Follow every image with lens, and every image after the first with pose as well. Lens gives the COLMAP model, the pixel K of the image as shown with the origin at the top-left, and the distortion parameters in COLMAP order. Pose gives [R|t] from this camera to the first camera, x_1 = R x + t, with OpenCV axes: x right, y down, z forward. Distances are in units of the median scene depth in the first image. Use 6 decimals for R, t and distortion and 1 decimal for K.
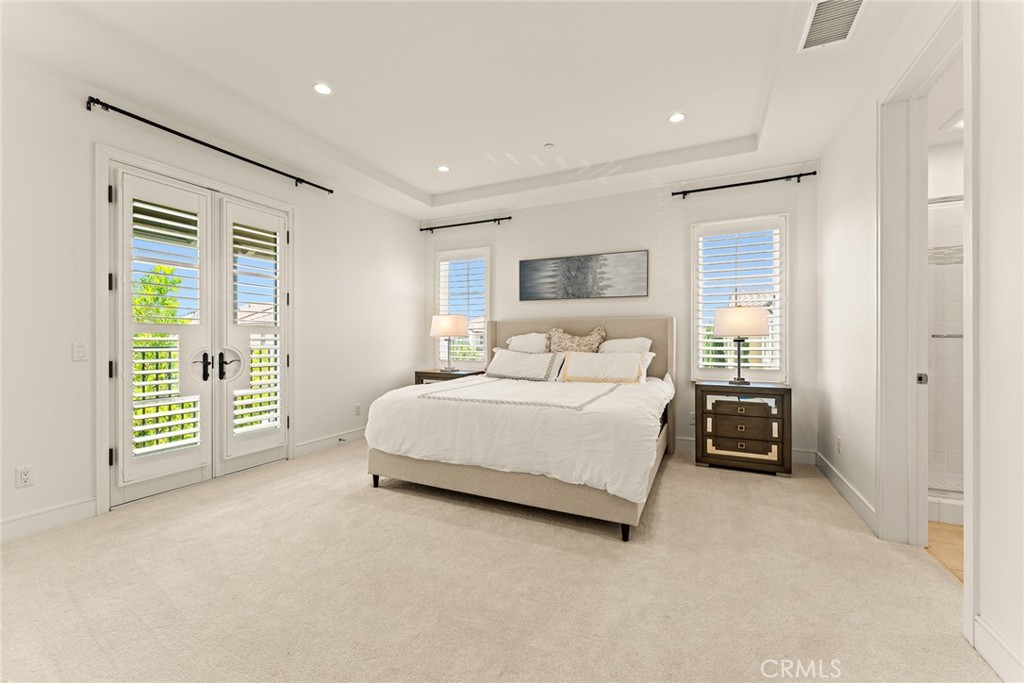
lens RADIAL K [[410.1, 0, 527.6], [0, 410.1, 340.9], [0, 0, 1]] dist [0.003895, -0.000093]
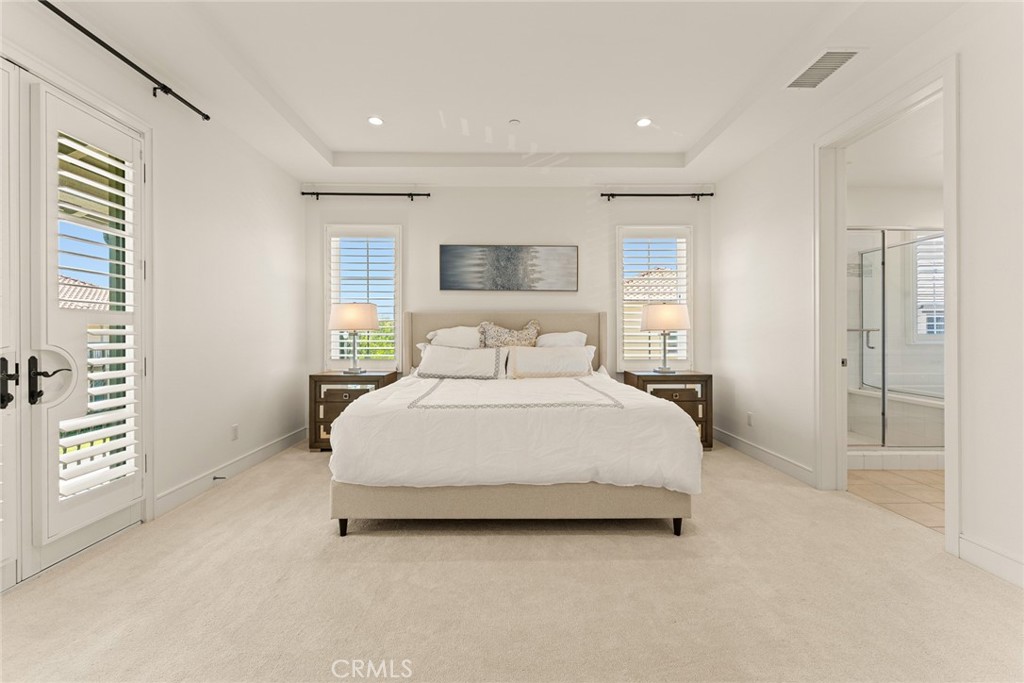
lens RADIAL K [[410.1, 0, 510.0], [0, 410.1, 335.5], [0, 0, 1]] dist [0.003895, -0.000093]
pose [[0.898602, -0.002971, 0.438754, -0.353605], [0.003319, 0.999994, -0.000027, 0.001390], [-0.438752, 0.001480, 0.898607, 0.178107]]
